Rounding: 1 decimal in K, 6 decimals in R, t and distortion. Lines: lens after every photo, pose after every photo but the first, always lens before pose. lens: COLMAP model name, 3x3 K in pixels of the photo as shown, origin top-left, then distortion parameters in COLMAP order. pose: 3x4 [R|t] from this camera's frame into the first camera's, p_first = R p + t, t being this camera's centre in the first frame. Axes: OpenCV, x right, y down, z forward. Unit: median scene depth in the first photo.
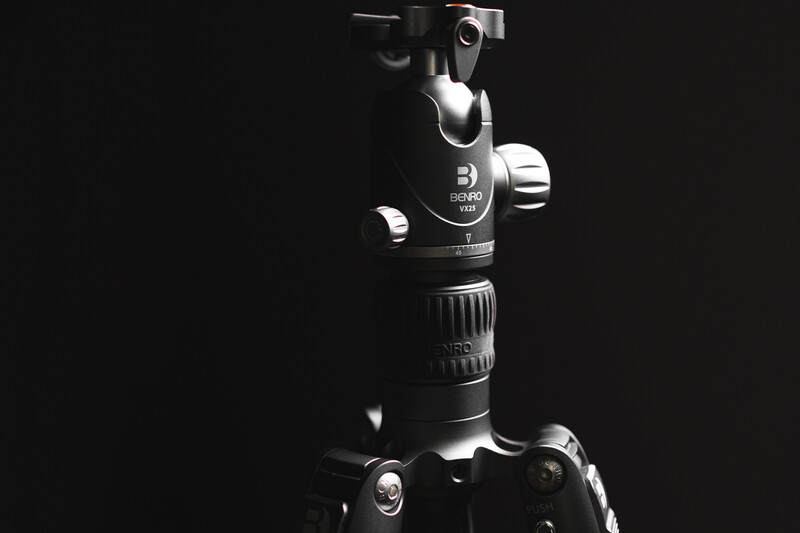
lens RADIAL K [[1215.1, 0, 397.9], [0, 1215.1, 266.7], [0, 0, 1]] dist [-0.006934, 0.000000]
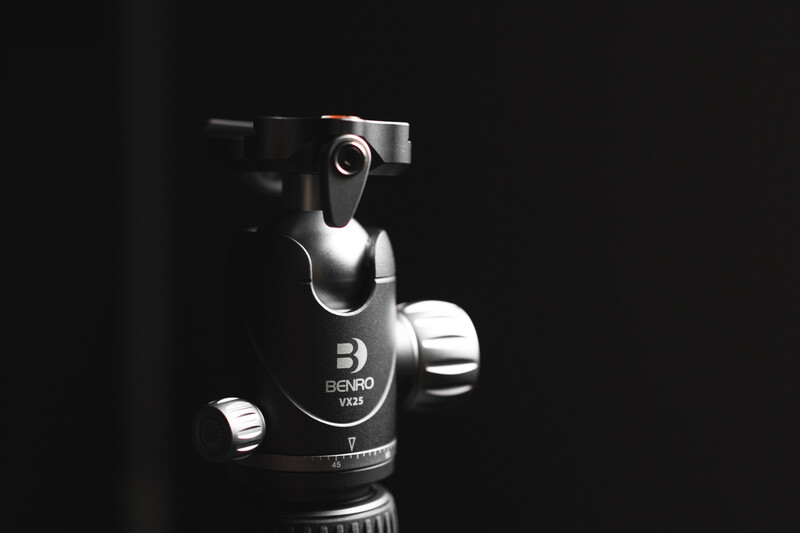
lens RADIAL K [[1215.1, 0, 401.7], [0, 1215.1, 266.3], [0, 0, 1]] dist [-0.006934, 0.000000]
pose [[0.999286, 0.023485, -0.029581, 0.105380], [-0.024841, 0.998616, -0.046348, -0.094109], [0.028452, 0.047049, 0.998487, 0.292844]]
